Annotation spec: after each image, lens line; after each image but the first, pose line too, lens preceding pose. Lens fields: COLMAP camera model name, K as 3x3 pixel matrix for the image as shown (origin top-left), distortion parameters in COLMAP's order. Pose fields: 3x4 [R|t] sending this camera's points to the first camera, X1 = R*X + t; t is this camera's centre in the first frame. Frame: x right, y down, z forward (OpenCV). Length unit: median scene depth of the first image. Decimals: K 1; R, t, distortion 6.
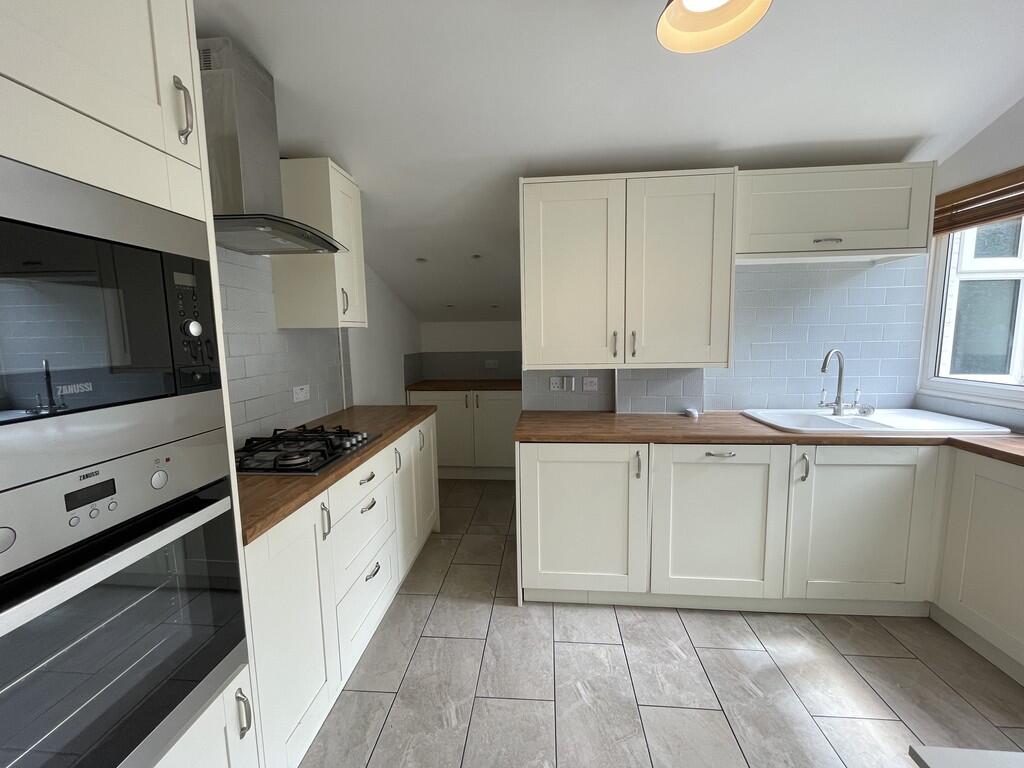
lens RADIAL K [[414.7, 0, 513.1], [0, 414.7, 382.2], [0, 0, 1]] dist [-0.000440, -0.001225]
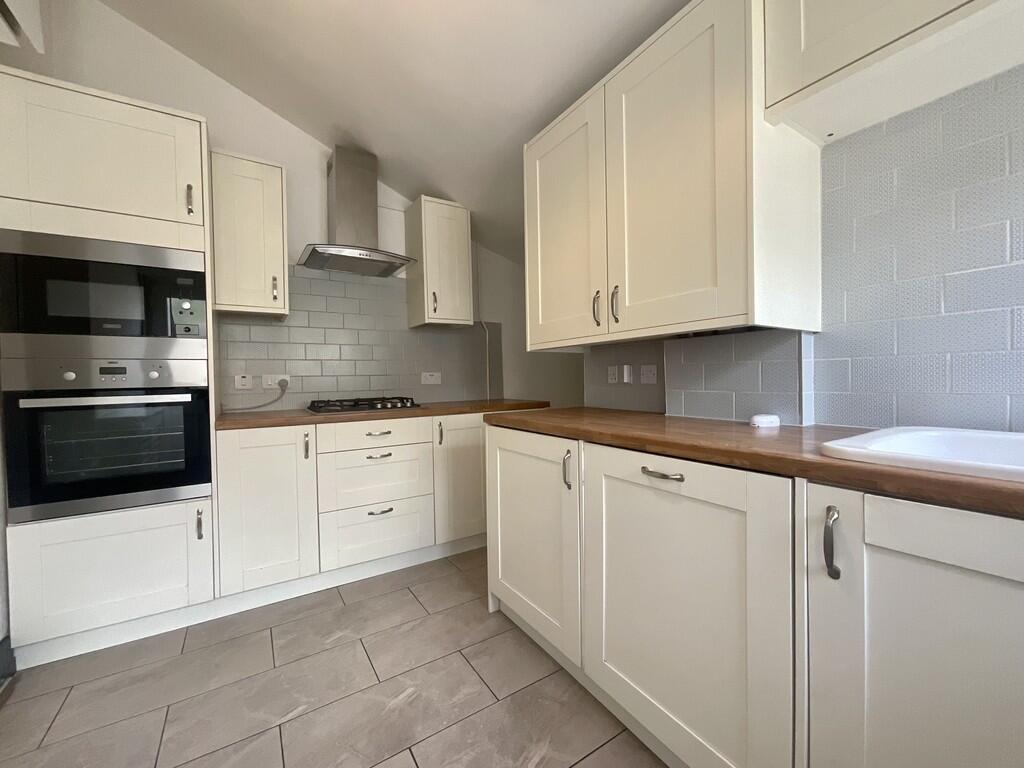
lens RADIAL K [[416.7, 0, 511.1], [0, 416.7, 384.2], [0, 0, 1]] dist [-0.000650, 0.000617]
pose [[0.606507, 0.017541, -0.794884, 0.805815], [-0.081183, 0.995898, -0.039967, 0.091129], [0.790922, 0.088771, 0.605443, 0.483429]]
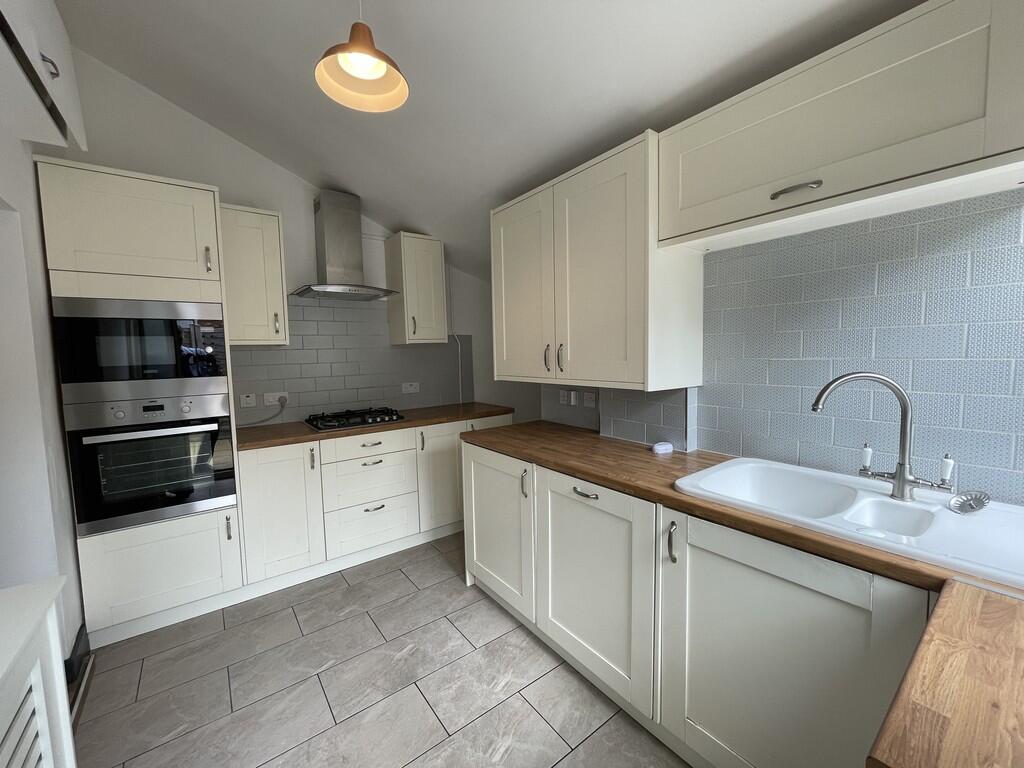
lens RADIAL K [[414.7, 0, 511.7], [0, 414.7, 381.7], [0, 0, 1]] dist [-0.000440, -0.001225]
pose [[0.666039, 0.056755, -0.743754, 0.986525], [-0.072039, 0.997334, 0.011593, -0.045600], [0.742430, 0.045858, 0.668353, 0.323899]]
